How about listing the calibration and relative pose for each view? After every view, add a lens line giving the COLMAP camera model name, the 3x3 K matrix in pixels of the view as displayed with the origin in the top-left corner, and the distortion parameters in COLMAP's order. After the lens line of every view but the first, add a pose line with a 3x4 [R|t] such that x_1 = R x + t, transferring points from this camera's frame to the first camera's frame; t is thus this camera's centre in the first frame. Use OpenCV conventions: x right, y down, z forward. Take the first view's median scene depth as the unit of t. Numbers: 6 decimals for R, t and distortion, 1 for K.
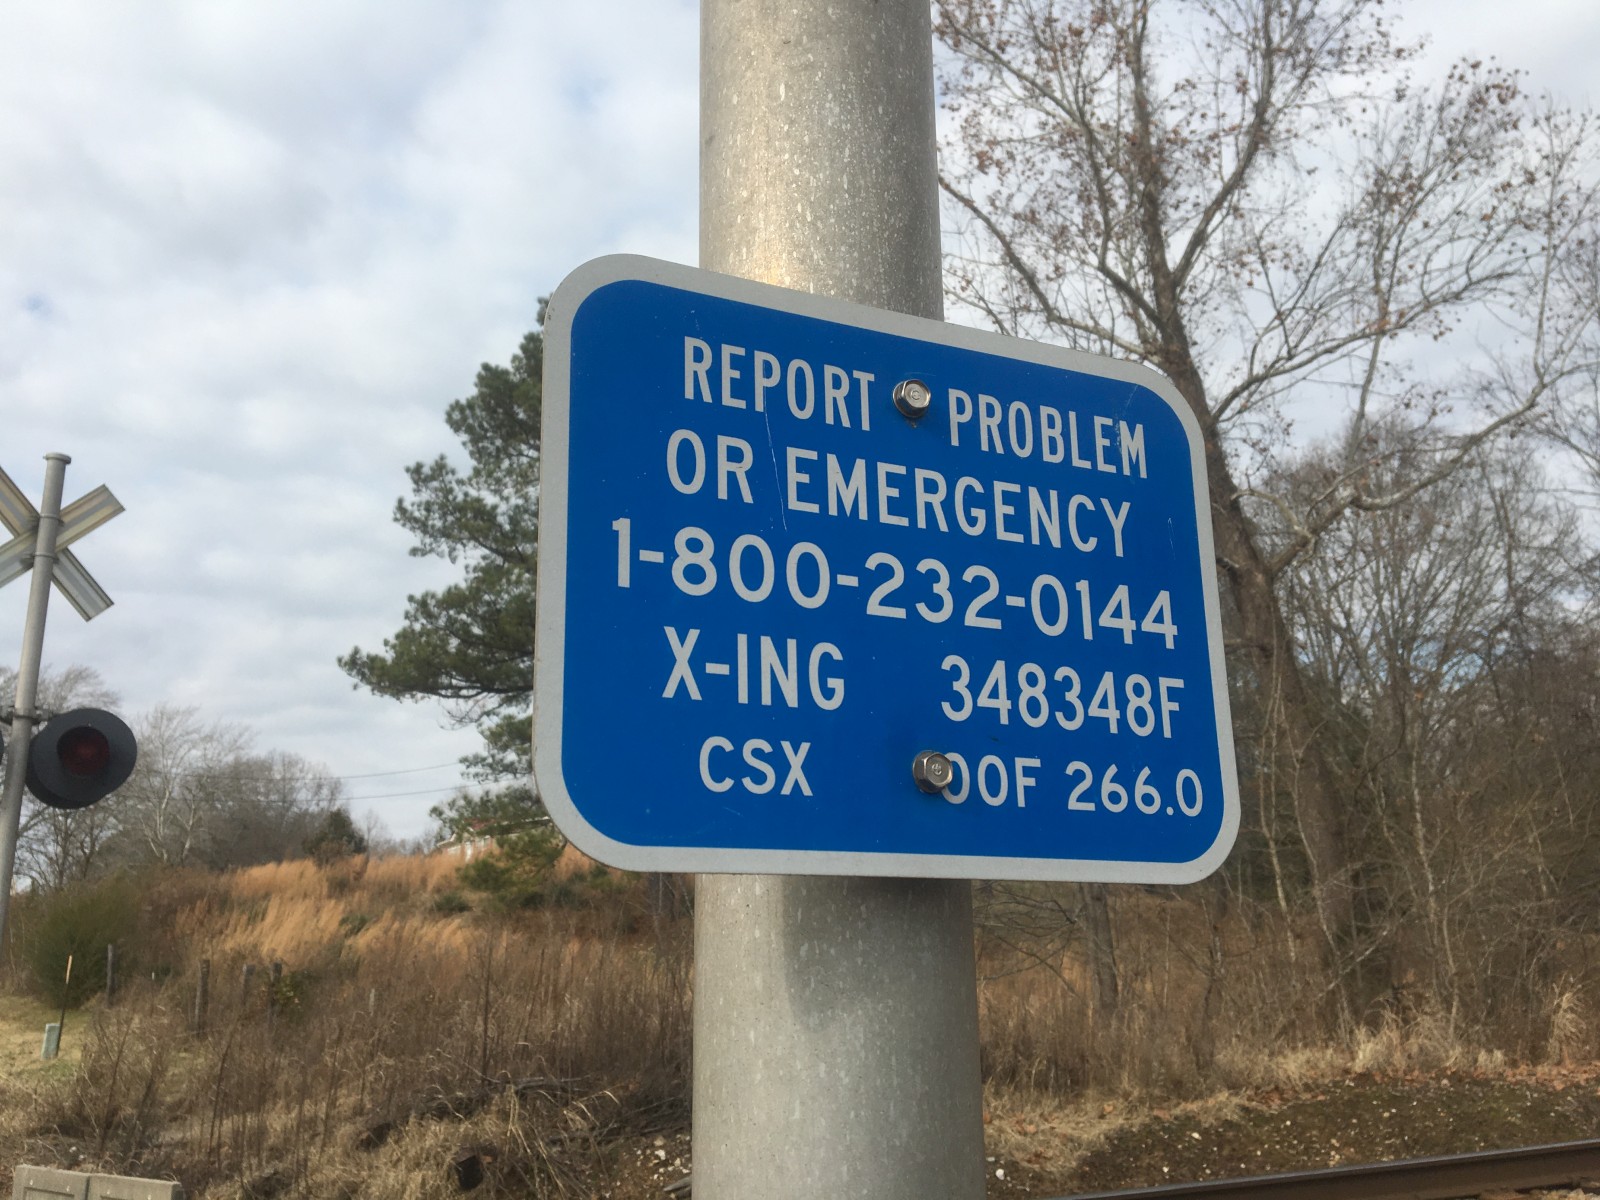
lens RADIAL K [[1327.9, 0, 769.7], [0, 1327.9, 590.1], [0, 0, 1]] dist [-0.000062, -0.010918]
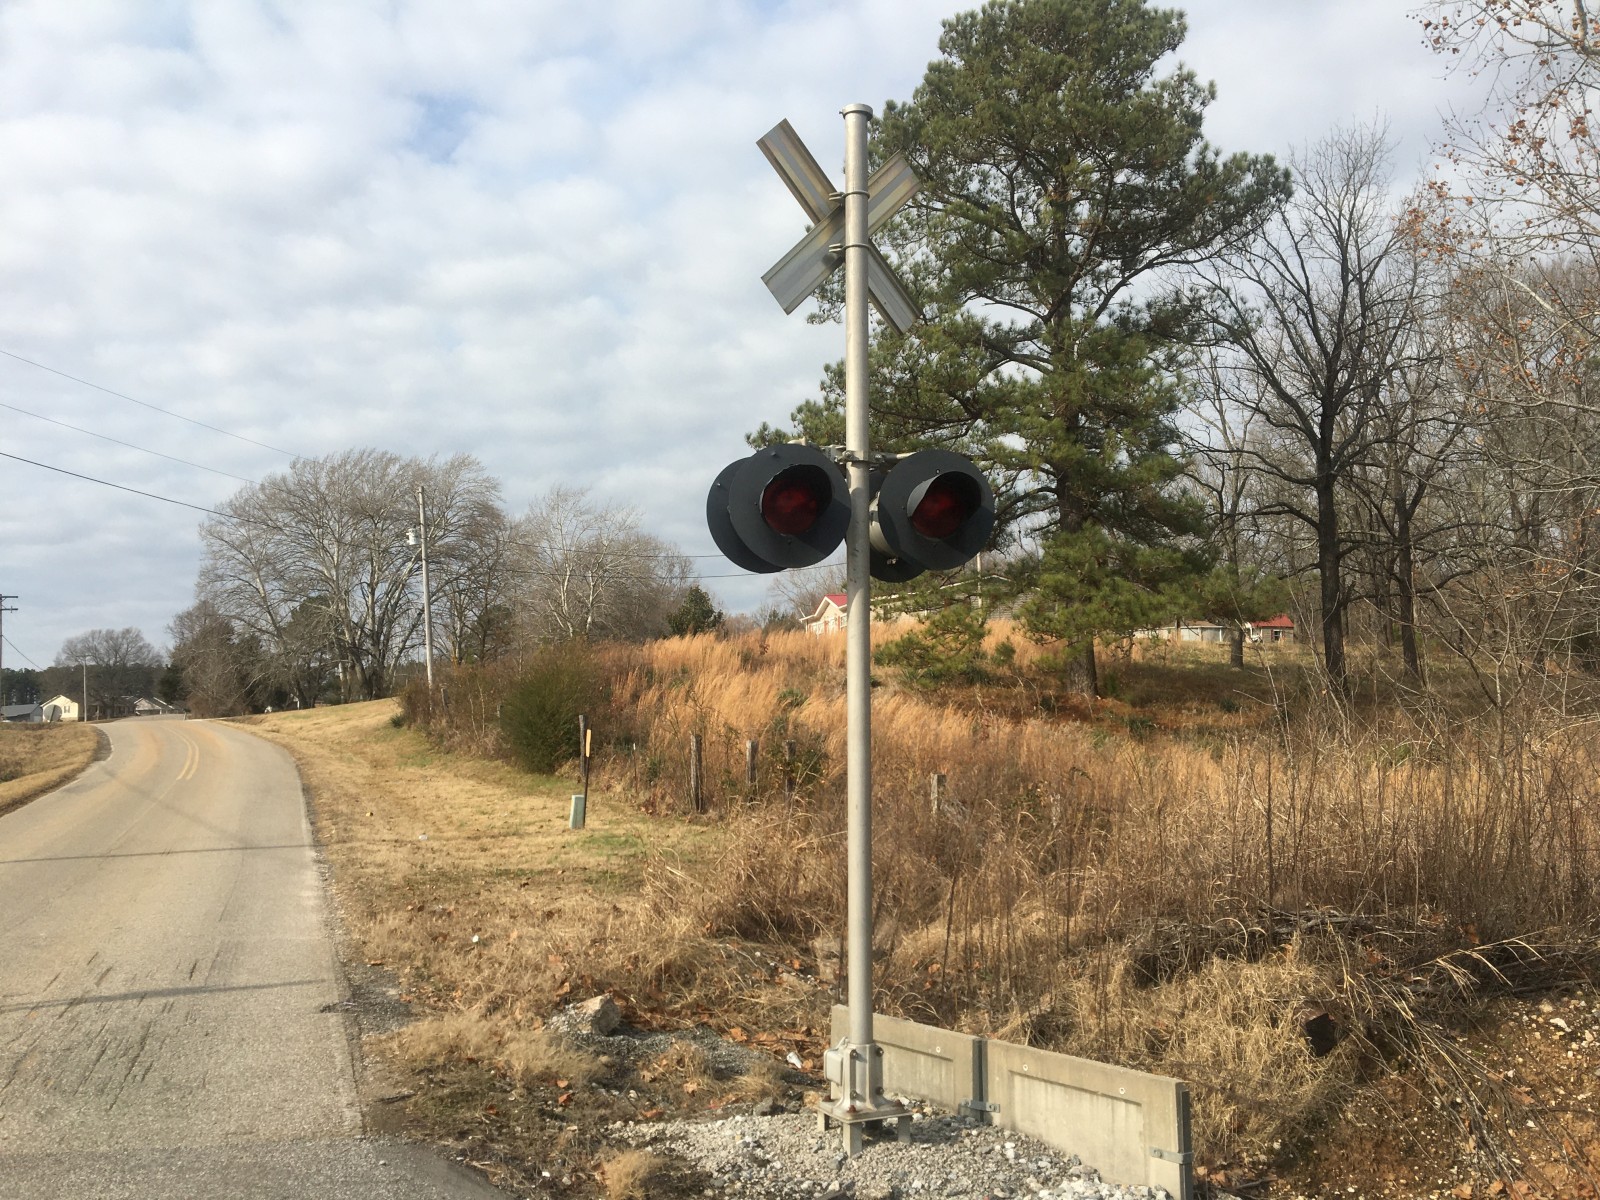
lens RADIAL K [[1297.1, 0, 758.2], [0, 1297.1, 600.0], [0, 0, 1]] dist [0.076005, 0.000201]
pose [[0.974130, 0.001563, -0.225985, -0.098947], [0.037622, 0.984900, 0.168986, 0.009959], [0.222837, -0.173116, 0.959362, 0.055794]]
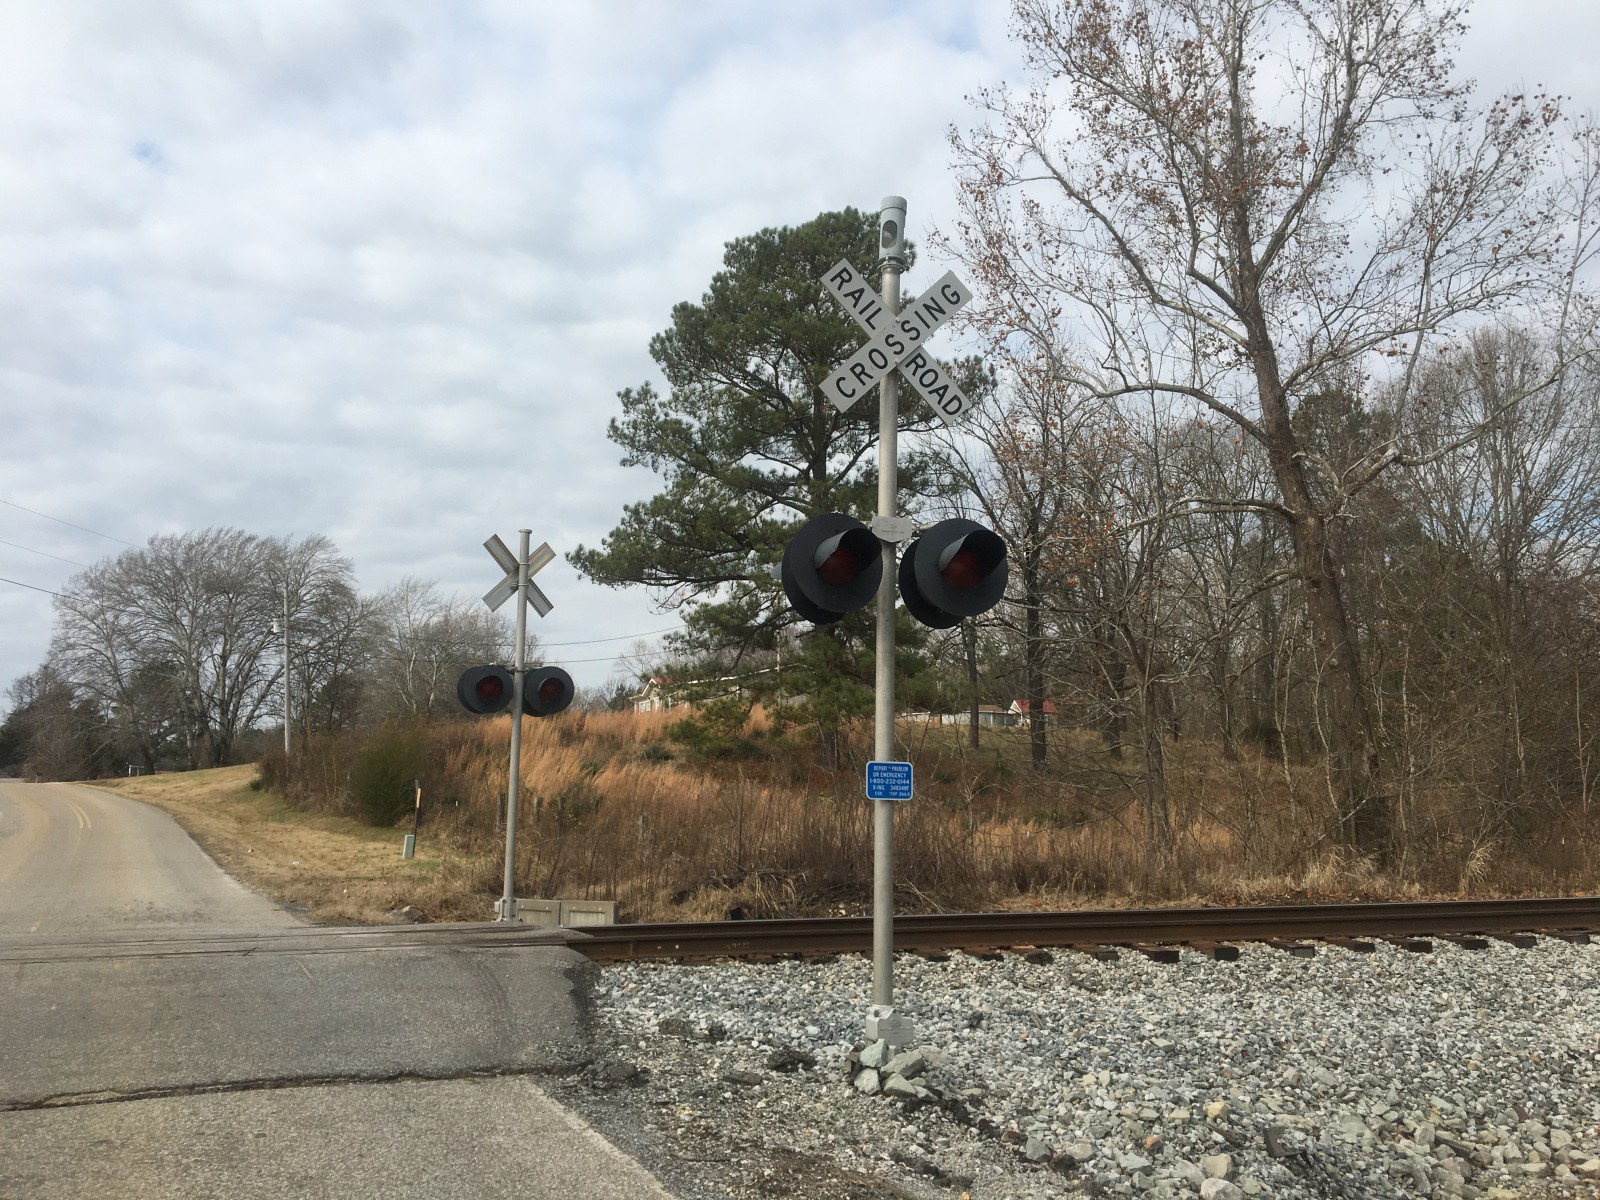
lens RADIAL K [[1329.3, 0, 800.0], [0, 1329.3, 600.0], [0, 0, 1]] dist [0.015842, -0.010864]
pose [[0.995331, 0.017312, -0.094950, 0.005803], [-0.005914, 0.992873, 0.119029, -0.052762], [0.096334, -0.117912, 0.988340, -0.190018]]
